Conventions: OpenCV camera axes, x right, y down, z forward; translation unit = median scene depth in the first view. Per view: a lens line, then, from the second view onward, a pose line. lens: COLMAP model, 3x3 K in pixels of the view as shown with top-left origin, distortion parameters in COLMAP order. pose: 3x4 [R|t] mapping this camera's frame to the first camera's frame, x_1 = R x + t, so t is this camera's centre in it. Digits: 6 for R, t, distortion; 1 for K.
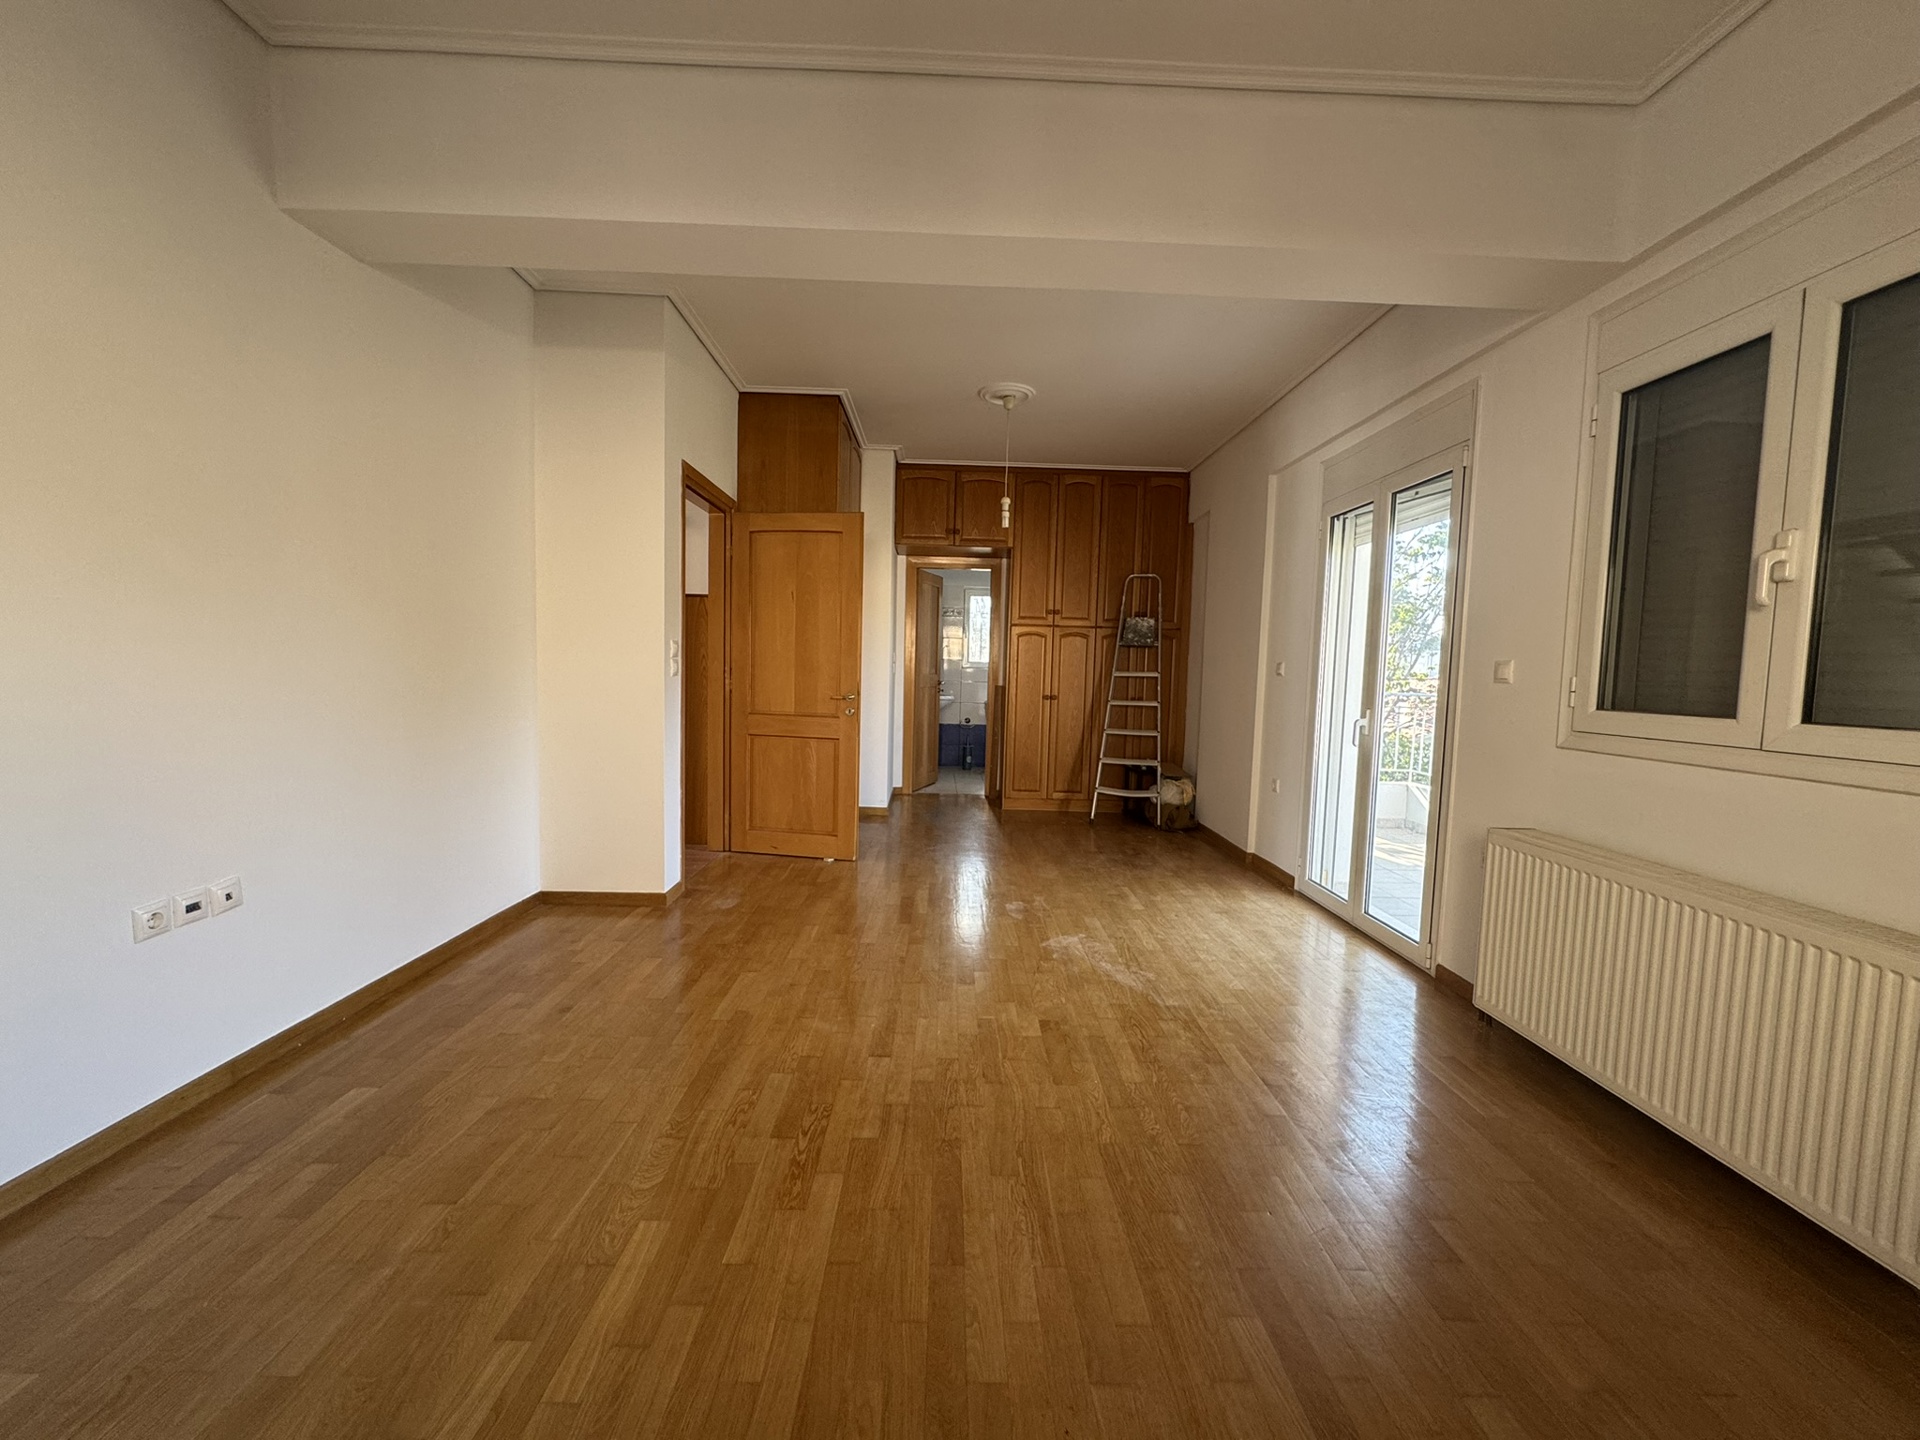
lens RADIAL K [[765.8, 0, 960.7], [0, 765.8, 722.5], [0, 0, 1]] dist [-0.005852, -0.000213]
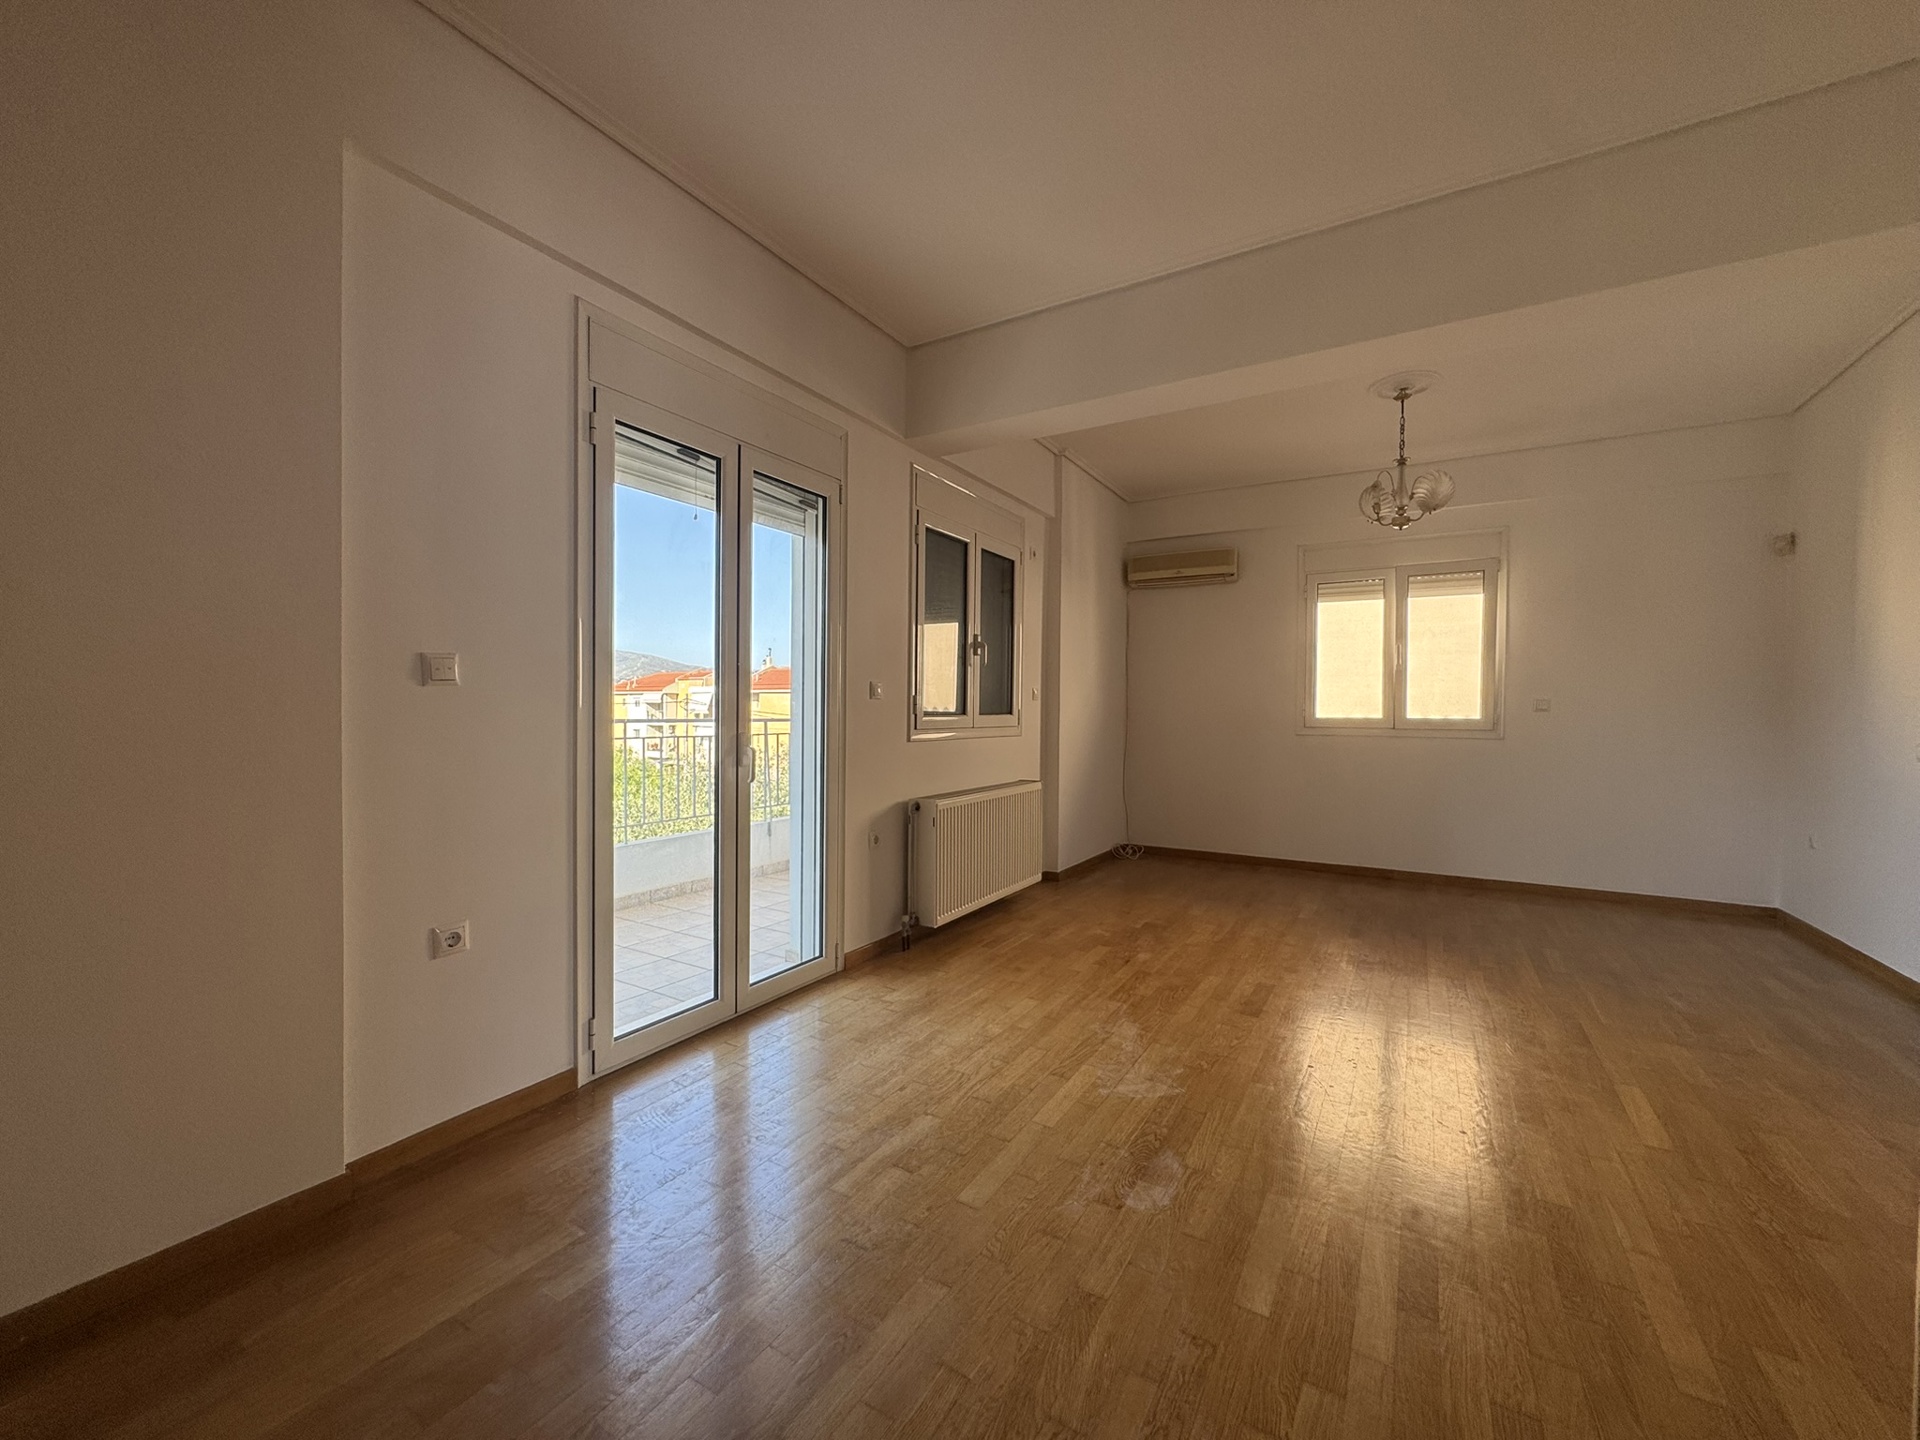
lens RADIAL K [[765.8, 0, 960.7], [0, 765.8, 722.5], [0, 0, 1]] dist [-0.005852, -0.000213]
pose [[-0.849668, -0.042363, 0.525613, -0.080301], [0.006779, 0.995808, 0.091217, -0.115388], [-0.527274, 0.081067, -0.845819, 1.819641]]
